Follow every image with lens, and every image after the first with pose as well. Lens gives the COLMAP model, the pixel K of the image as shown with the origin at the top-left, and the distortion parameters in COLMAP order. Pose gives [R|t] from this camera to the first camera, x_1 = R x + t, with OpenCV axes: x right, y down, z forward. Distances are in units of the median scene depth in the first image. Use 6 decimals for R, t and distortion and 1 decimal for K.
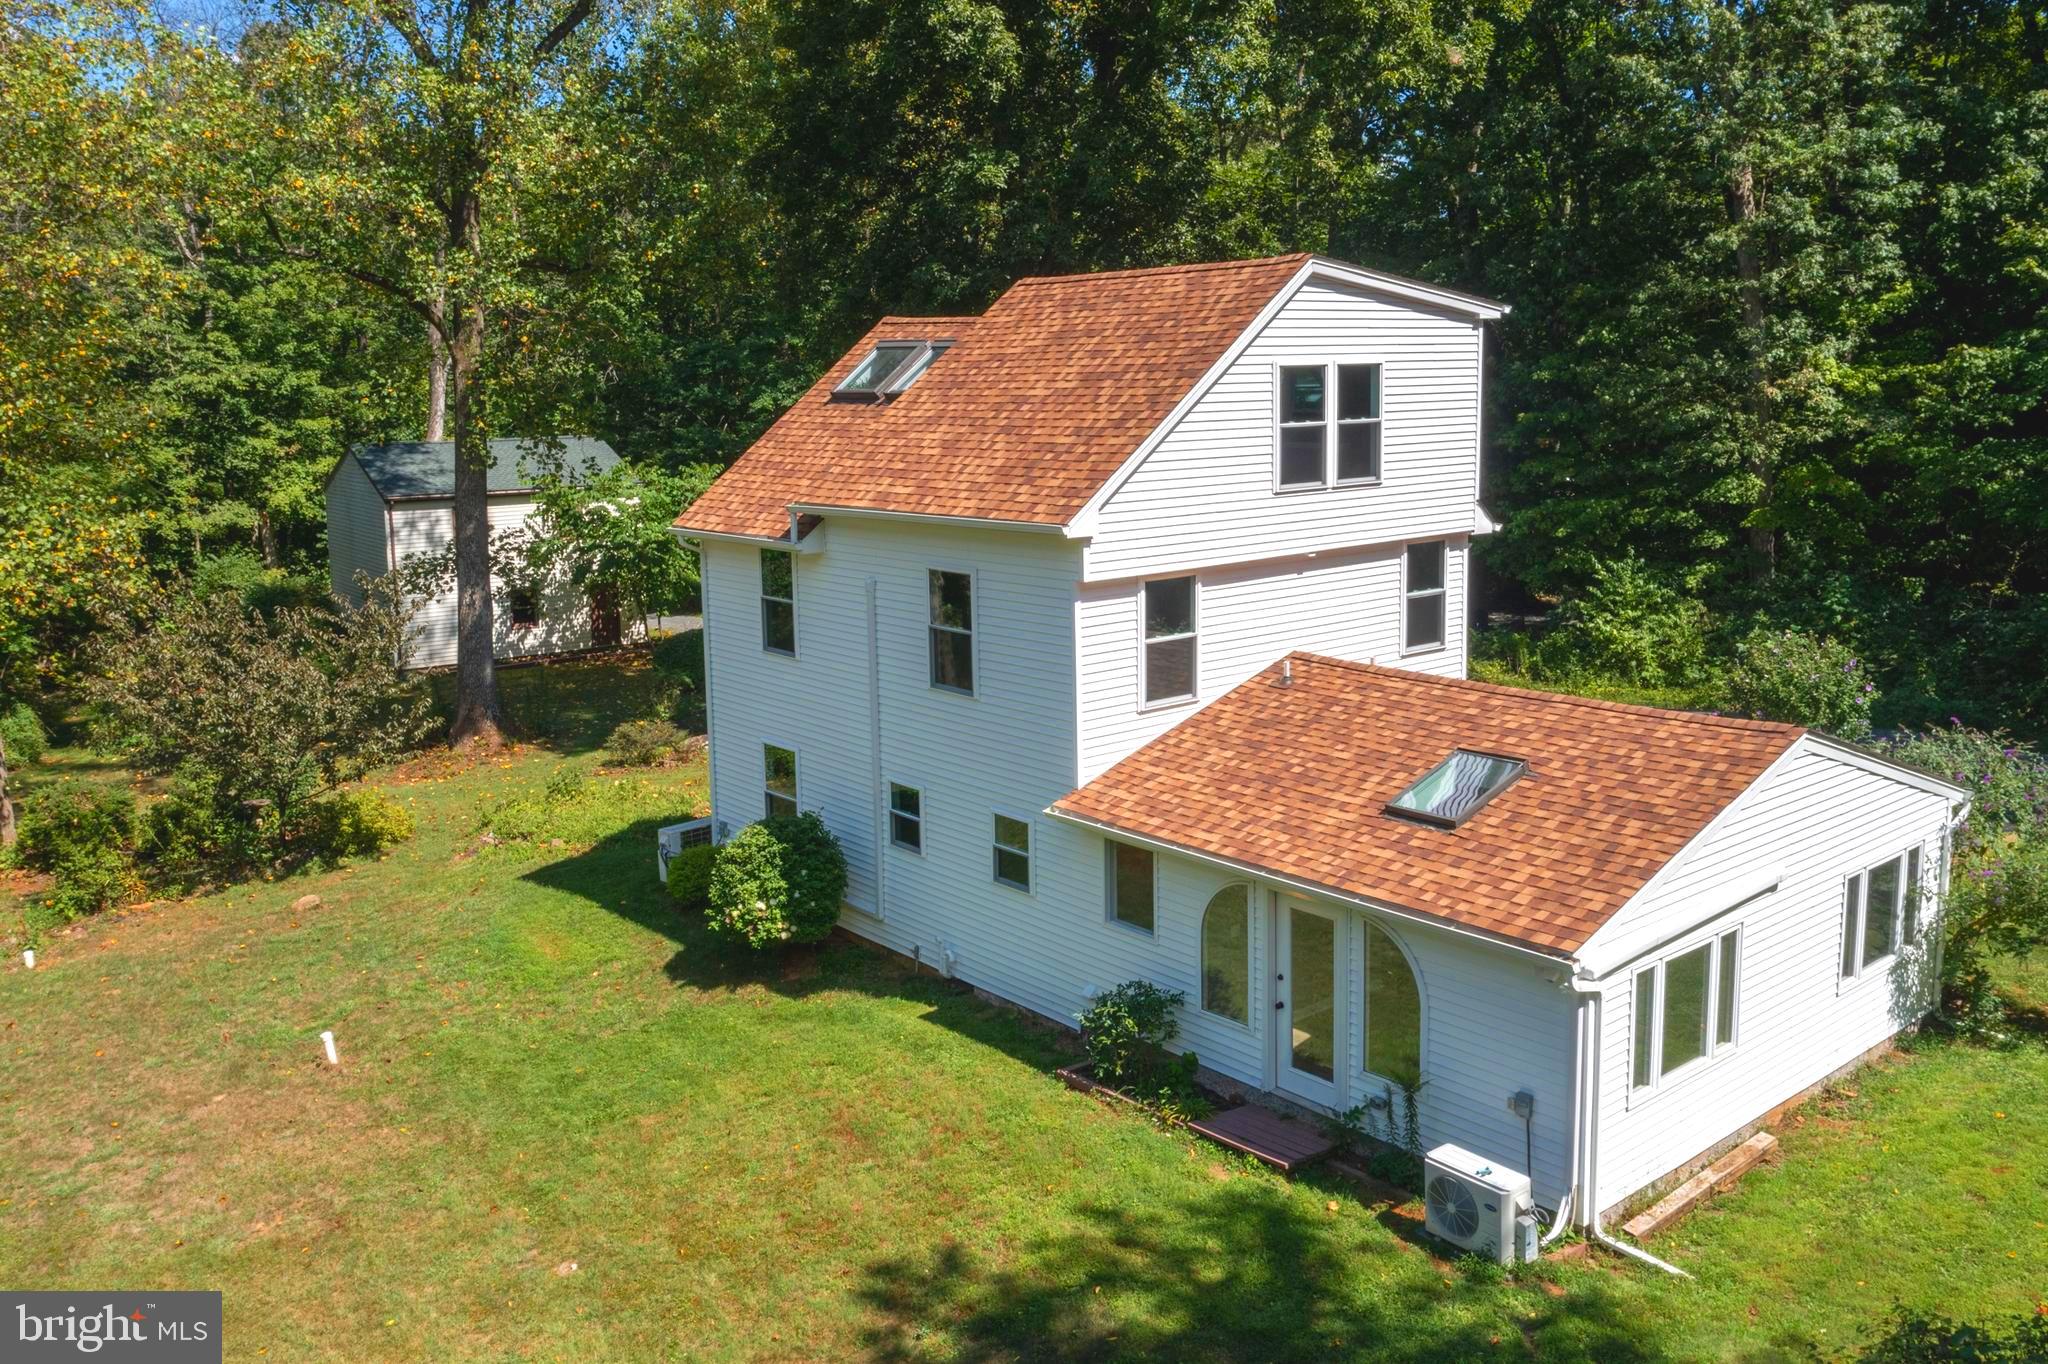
lens RADIAL K [[1672.7, 0, 1016.0], [0, 1672.7, 603.8], [0, 0, 1]] dist [-0.021890, 0.011554]
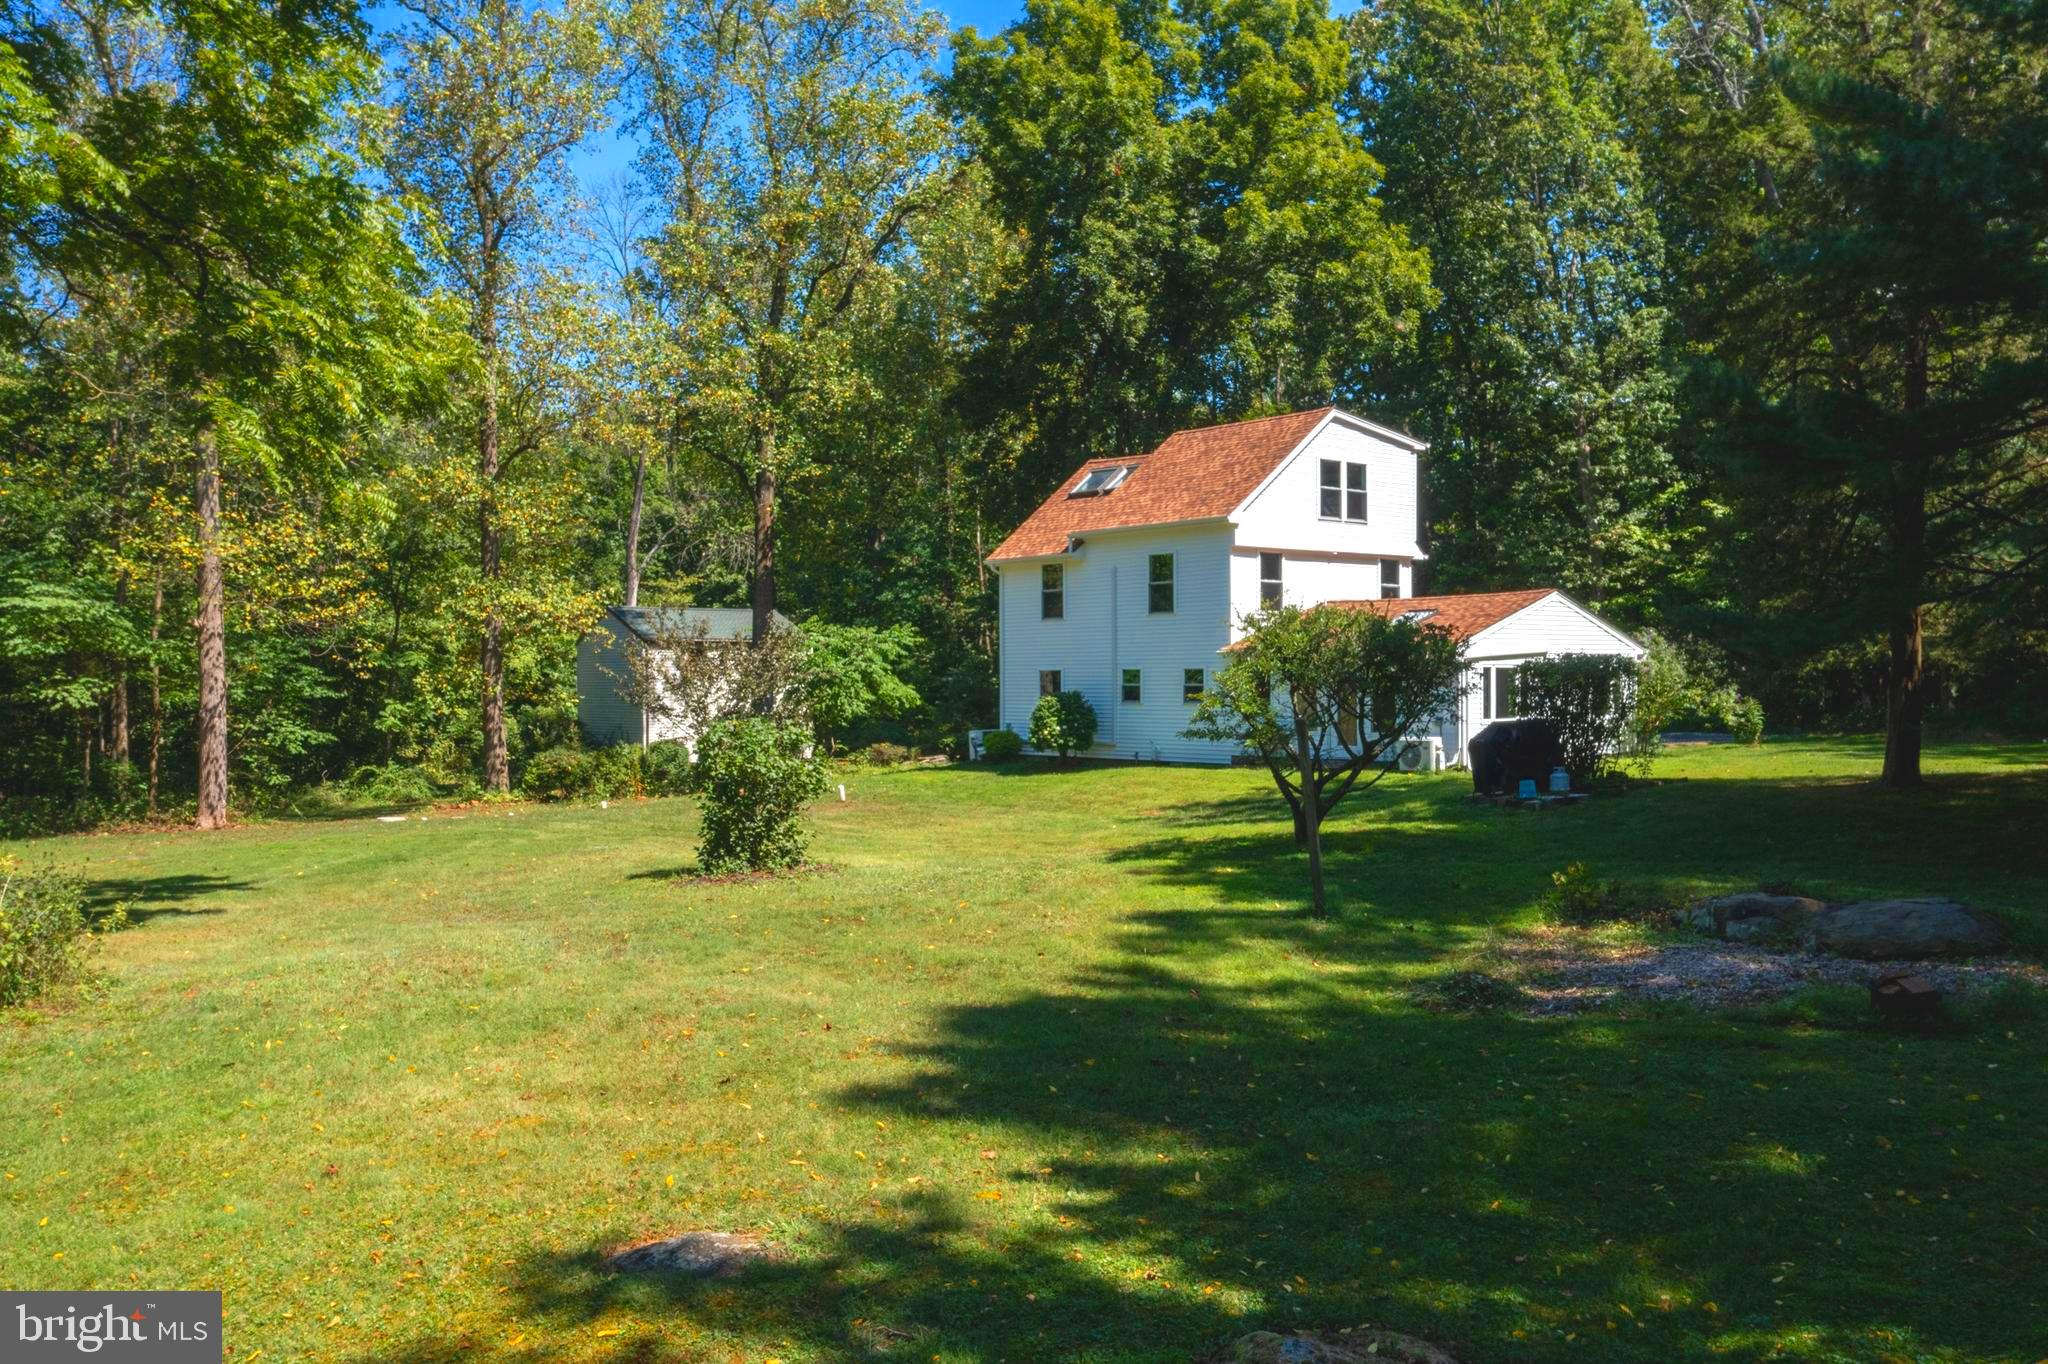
lens RADIAL K [[1672.7, 0, 1021.1], [0, 1672.7, 690.2], [0, 0, 1]] dist [-0.021890, 0.011554]
pose [[0.999378, 0.013639, 0.032512, -0.262947], [-0.009194, 0.991052, -0.133161, 0.401224], [-0.034037, 0.132779, 0.990561, -0.958056]]
